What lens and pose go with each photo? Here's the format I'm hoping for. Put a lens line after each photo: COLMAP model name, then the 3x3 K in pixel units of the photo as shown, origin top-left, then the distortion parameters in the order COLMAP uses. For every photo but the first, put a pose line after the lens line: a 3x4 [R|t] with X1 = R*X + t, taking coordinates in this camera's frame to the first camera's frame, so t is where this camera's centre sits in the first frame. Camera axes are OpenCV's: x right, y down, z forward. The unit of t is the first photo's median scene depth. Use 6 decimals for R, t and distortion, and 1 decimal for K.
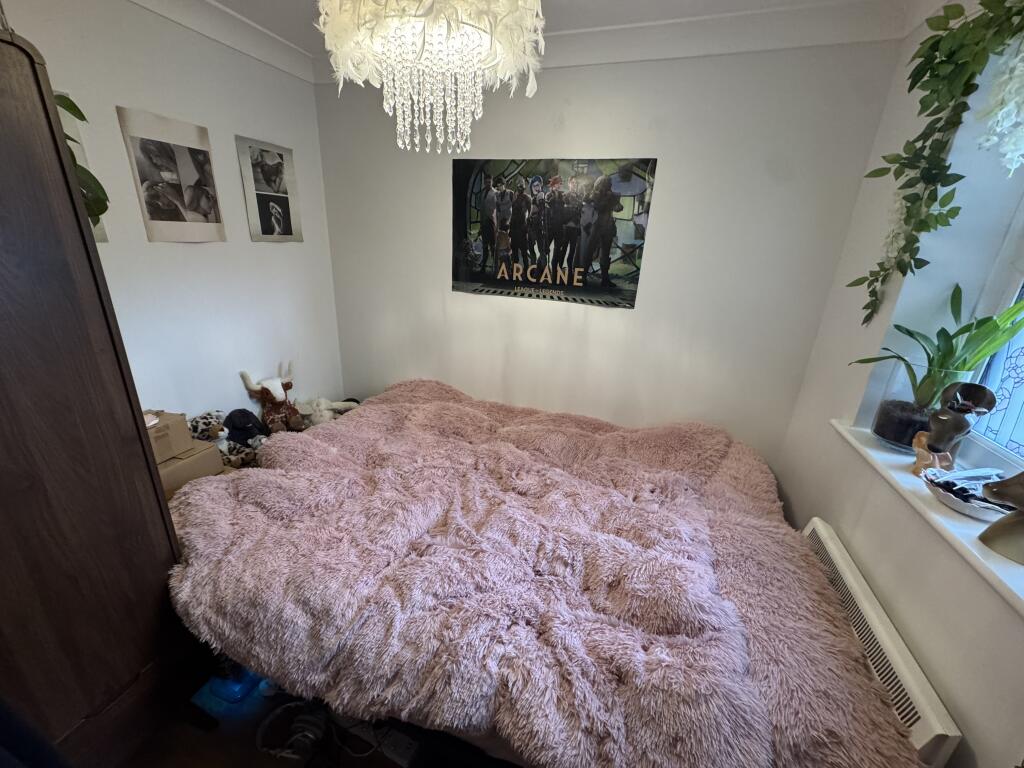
lens RADIAL K [[407.1, 0, 512.0], [0, 407.1, 384.0], [0, 0, 1]] dist [-0.002107, -0.000051]
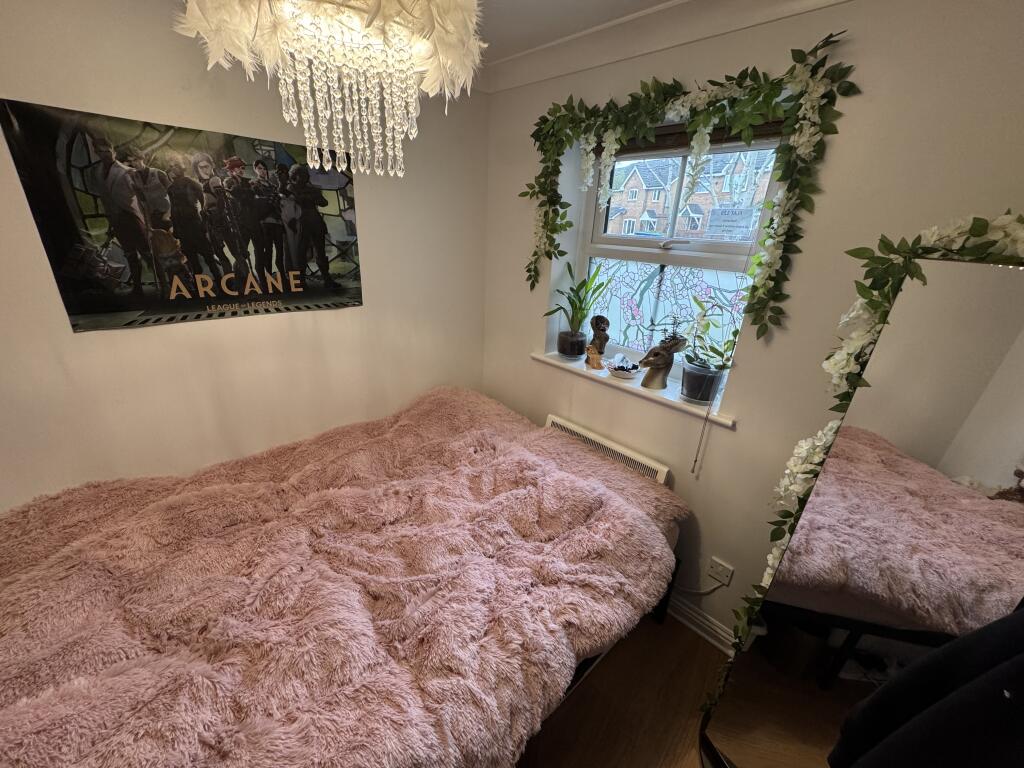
lens RADIAL K [[407.1, 0, 512.0], [0, 407.1, 384.0], [0, 0, 1]] dist [-0.002107, -0.000051]
pose [[0.467209, -0.350702, 0.811618, -0.415643], [0.269683, 0.930749, 0.246936, -0.156919], [-0.842014, 0.103509, 0.529433, 0.189144]]
